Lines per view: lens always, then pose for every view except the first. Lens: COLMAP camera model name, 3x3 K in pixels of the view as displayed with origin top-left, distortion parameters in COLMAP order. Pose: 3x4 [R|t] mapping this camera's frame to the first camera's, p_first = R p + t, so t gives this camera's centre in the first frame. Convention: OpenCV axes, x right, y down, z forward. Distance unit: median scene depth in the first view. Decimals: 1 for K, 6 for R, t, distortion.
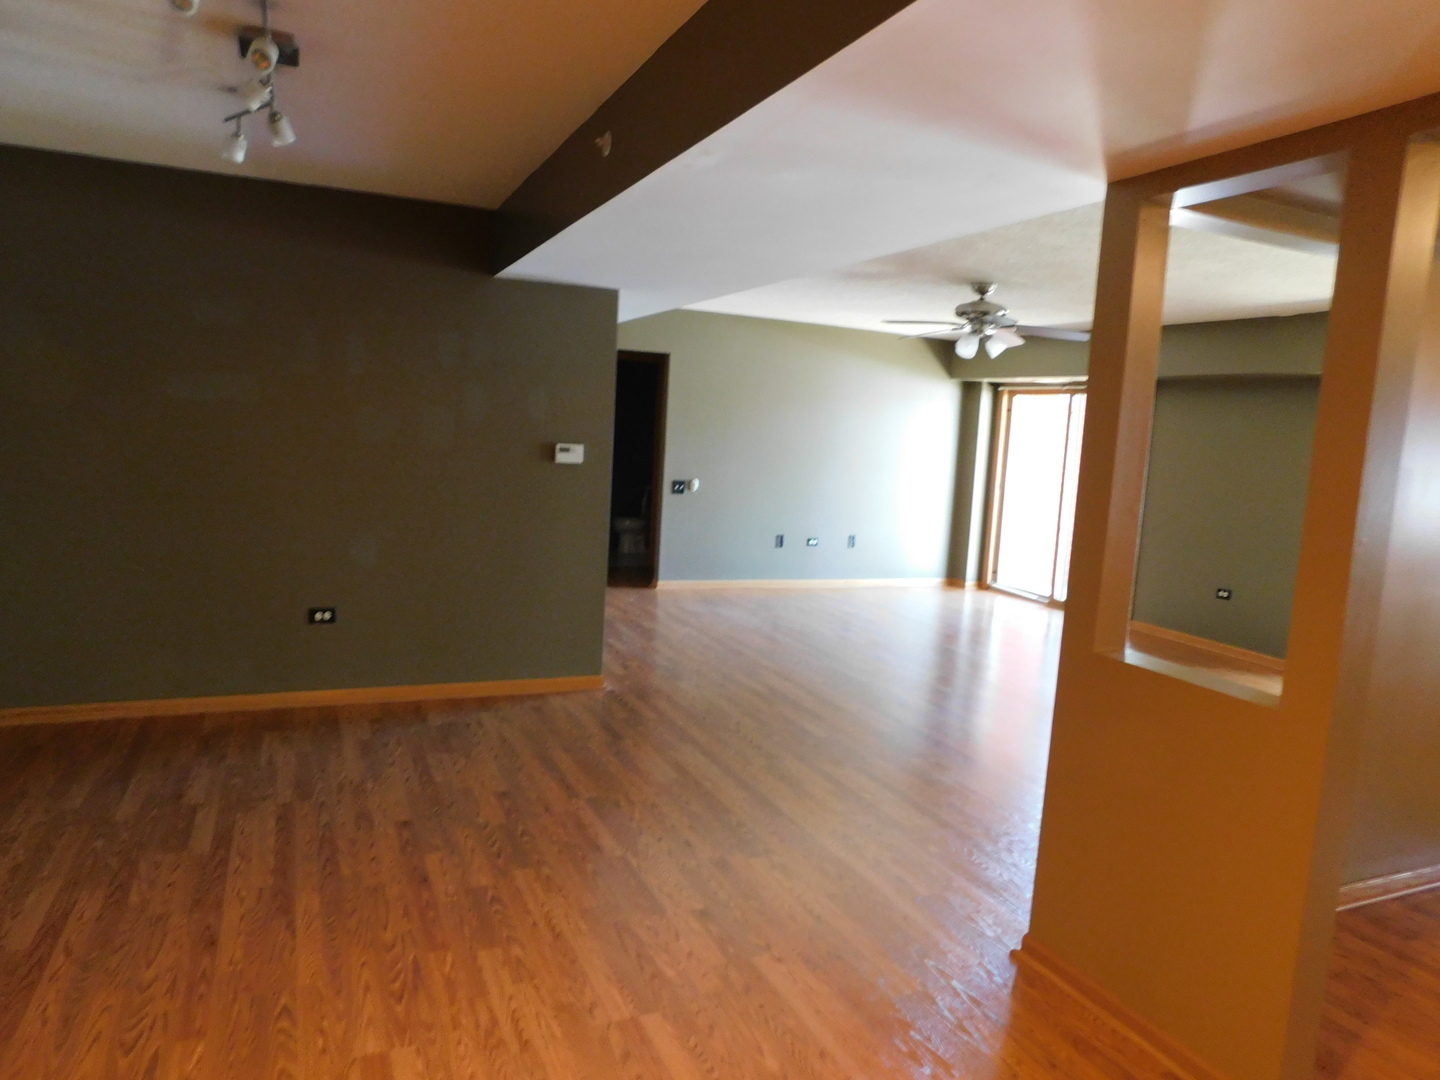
lens RADIAL K [[930.7, 0, 720.0], [0, 930.7, 540.0], [0, 0, 1]] dist [-0.083189, 0.057490]
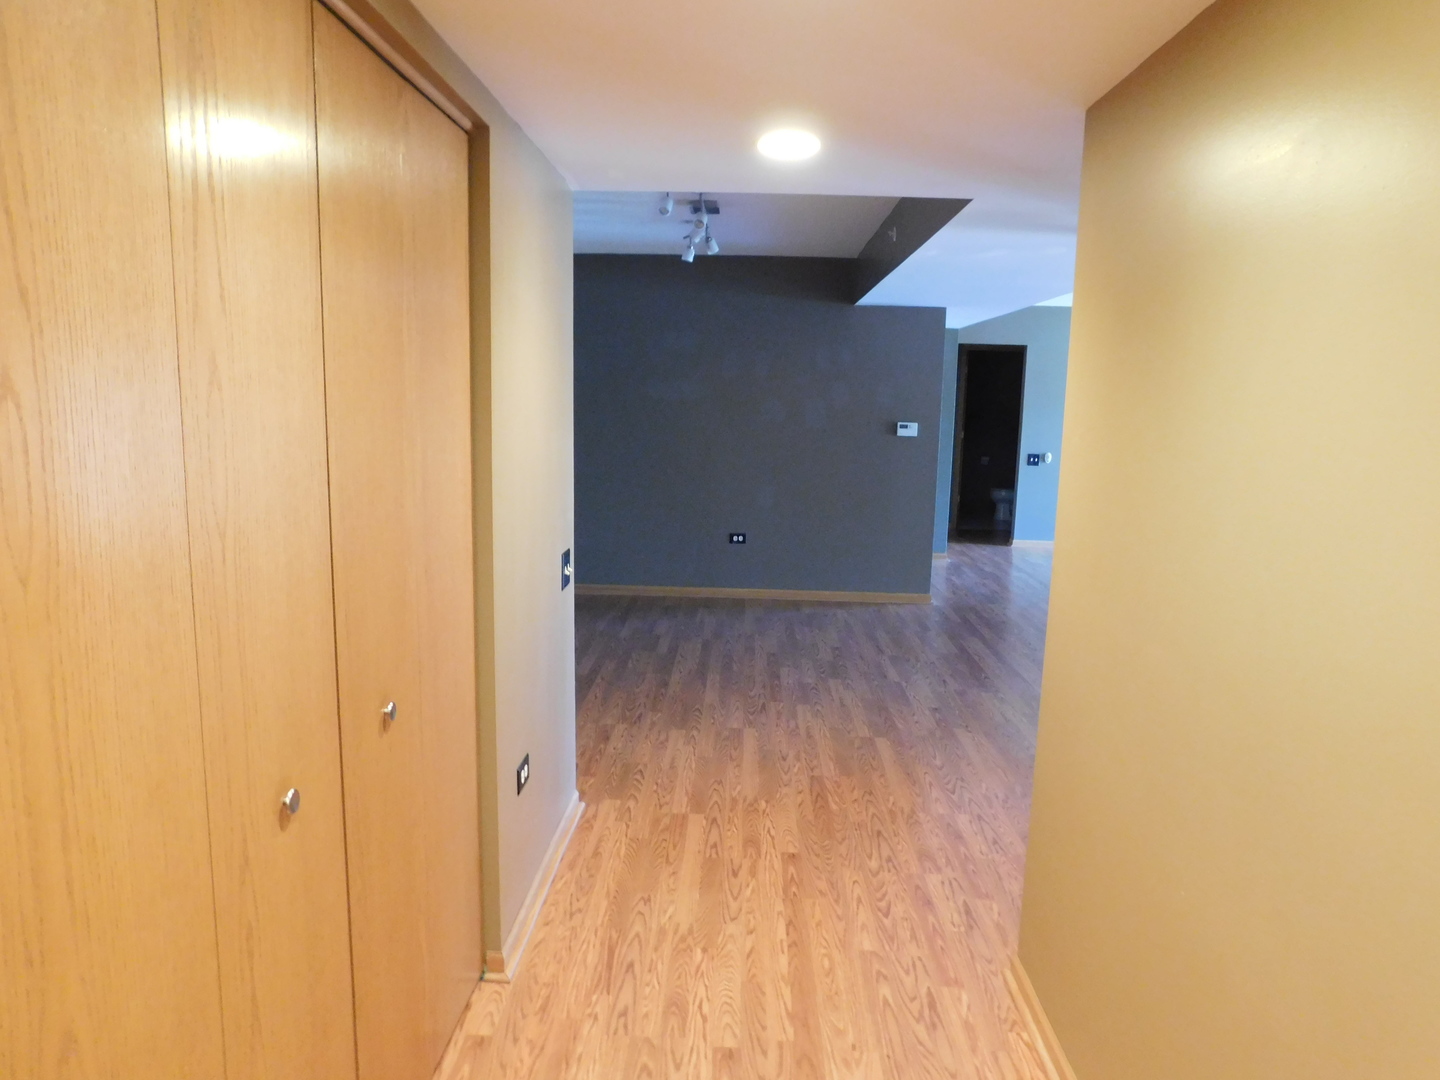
lens RADIAL K [[938.6, 0, 720.0], [0, 938.6, 540.0], [0, 0, 1]] dist [-0.056422, -0.077012]
pose [[0.895537, 0.032514, -0.443797, 0.311118], [-0.025676, 0.999441, 0.021410, 0.072106], [0.444245, -0.007778, 0.895871, -0.546564]]
